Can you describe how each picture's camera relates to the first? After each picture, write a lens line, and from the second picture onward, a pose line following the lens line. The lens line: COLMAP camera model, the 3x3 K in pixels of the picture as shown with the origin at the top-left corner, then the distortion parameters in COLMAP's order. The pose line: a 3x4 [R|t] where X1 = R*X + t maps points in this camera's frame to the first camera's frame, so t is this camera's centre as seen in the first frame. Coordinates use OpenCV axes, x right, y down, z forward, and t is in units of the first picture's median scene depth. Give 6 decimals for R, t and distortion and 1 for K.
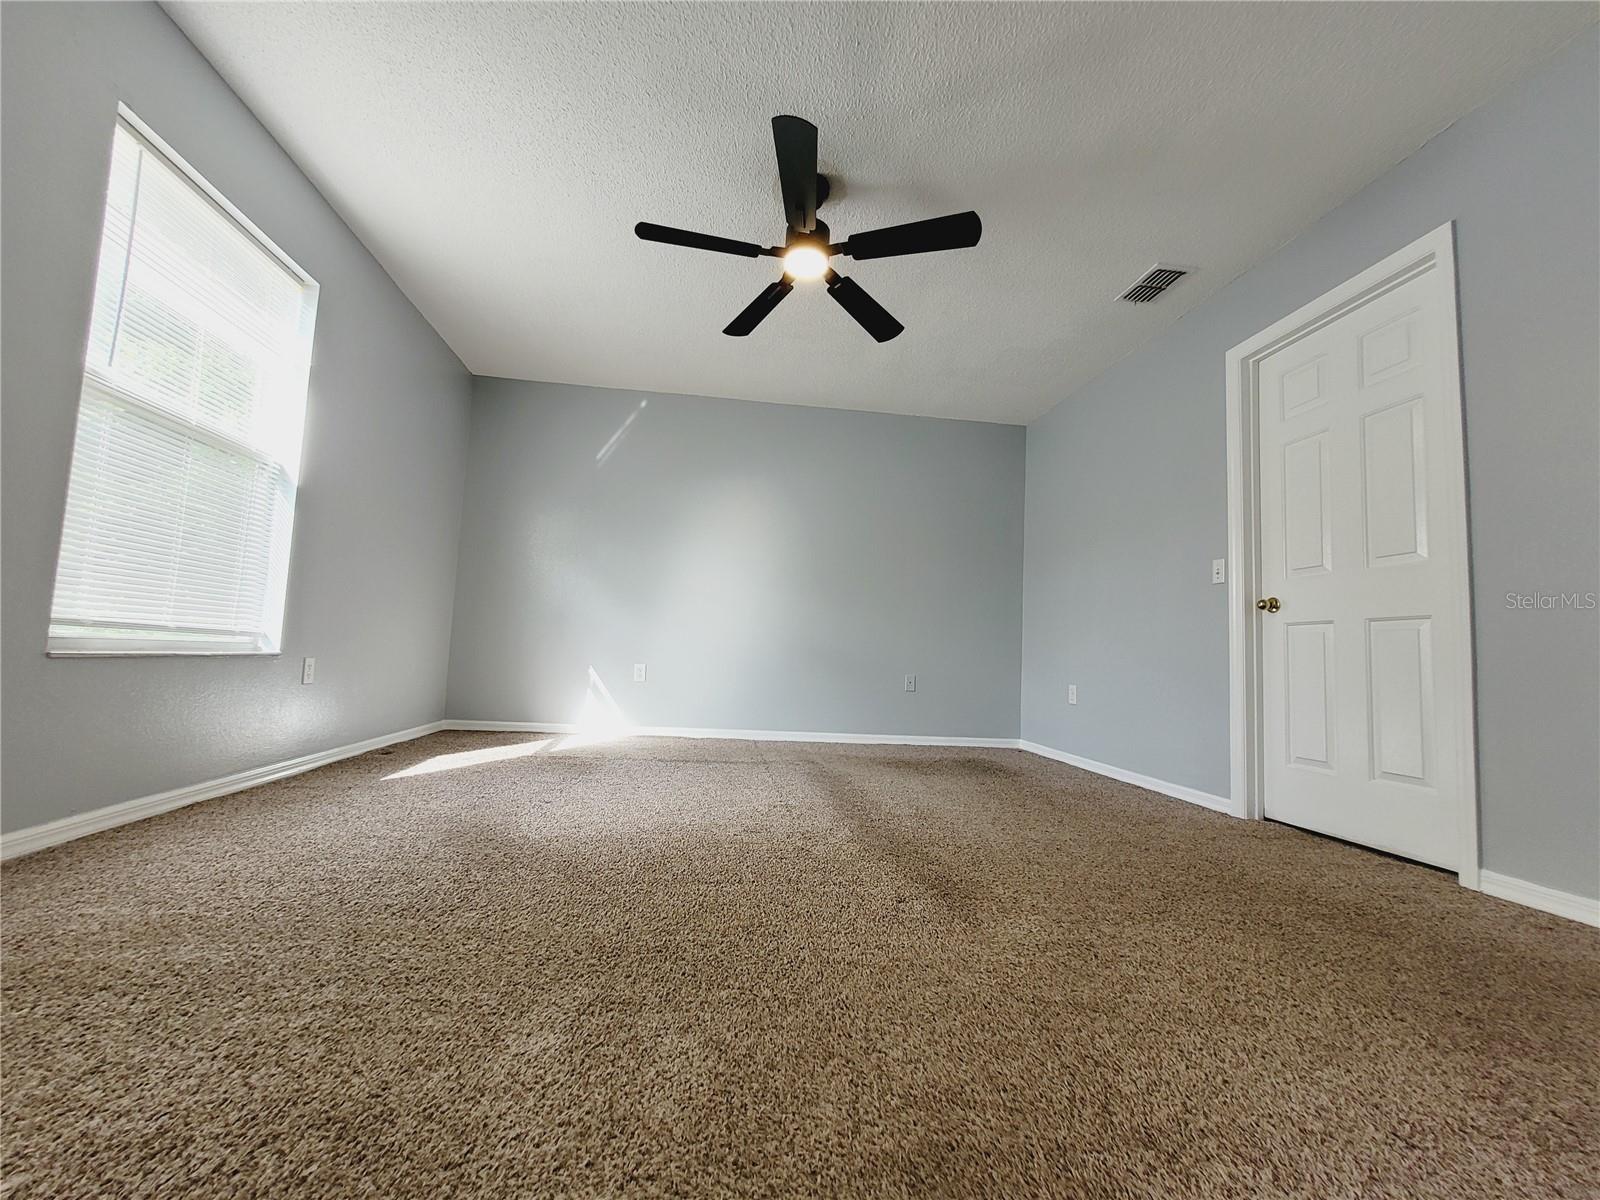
lens RADIAL K [[644.7, 0, 800.0], [0, 644.7, 600.0], [0, 0, 1]] dist [-0.001067, -0.000045]
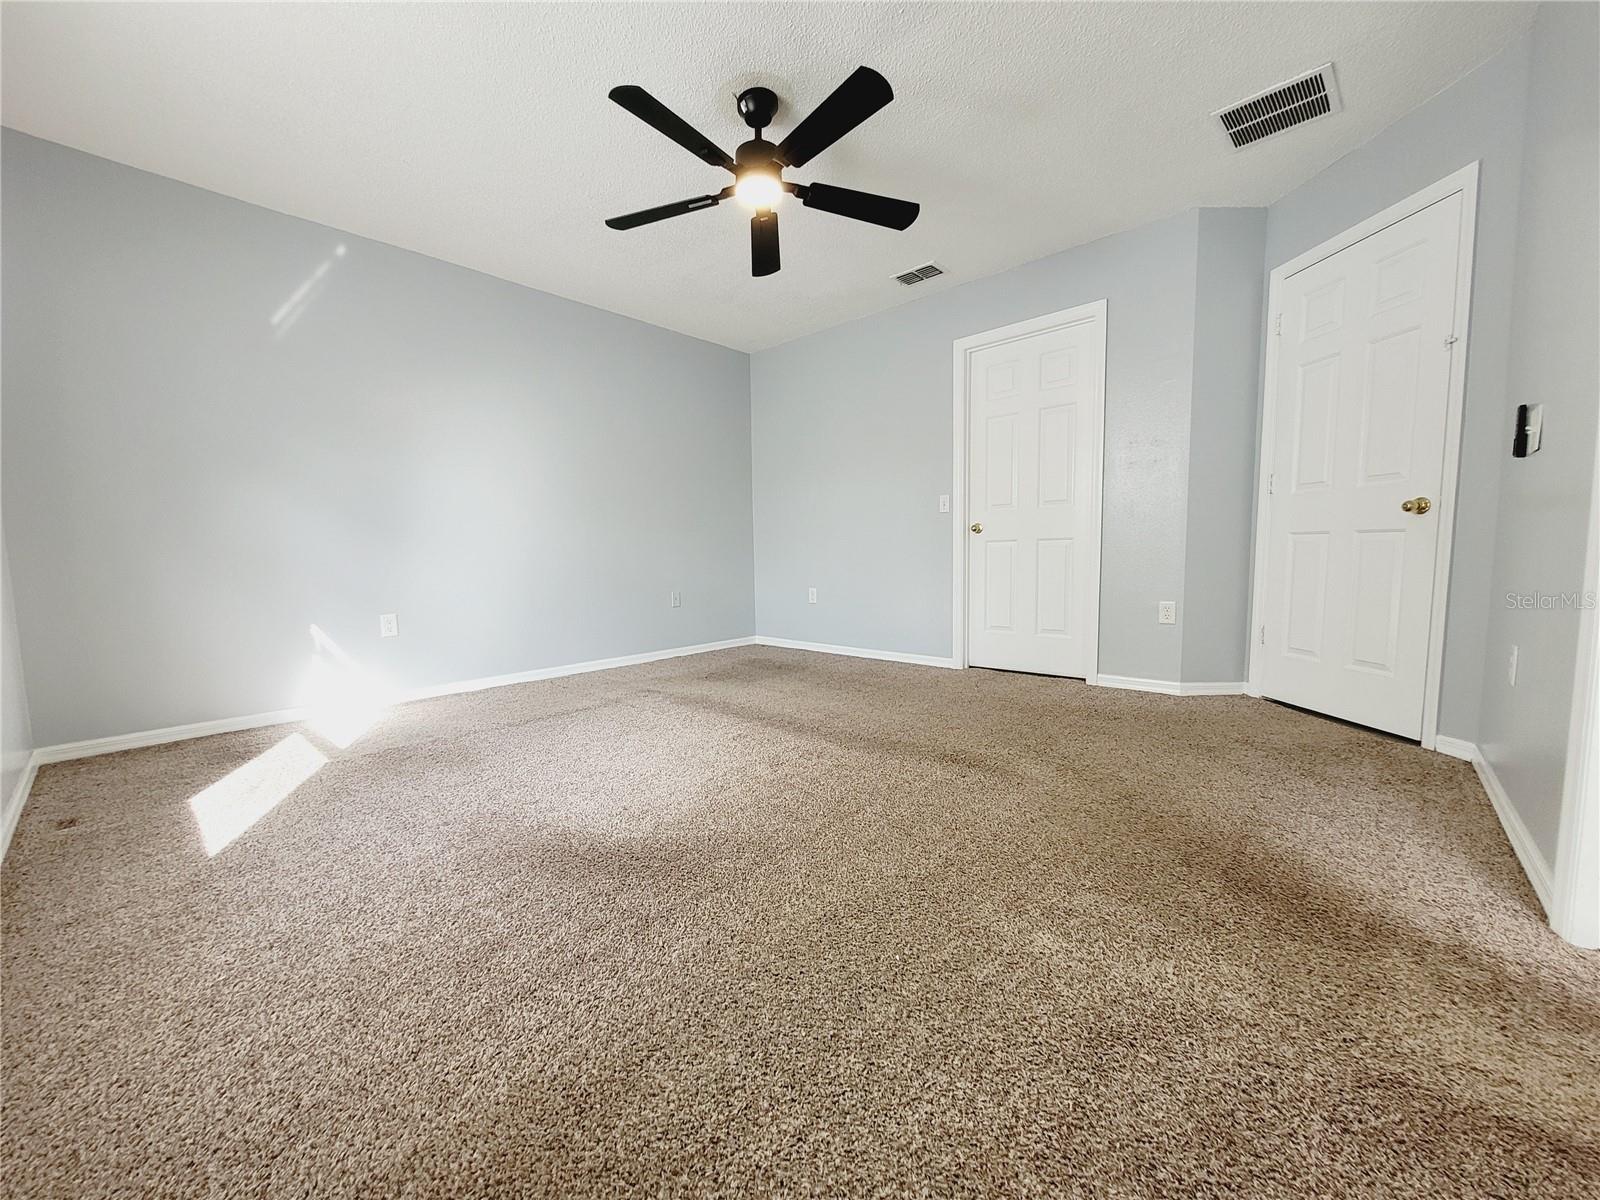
lens RADIAL K [[632.0, 0, 800.0], [0, 632.0, 600.0], [0, 0, 1]] dist [0.000473, 0.000111]
pose [[0.748117, -0.111289, 0.654168, -0.550130], [-0.007703, 0.984313, 0.176263, -0.082680], [-0.663522, -0.136904, 0.735524, 0.166124]]
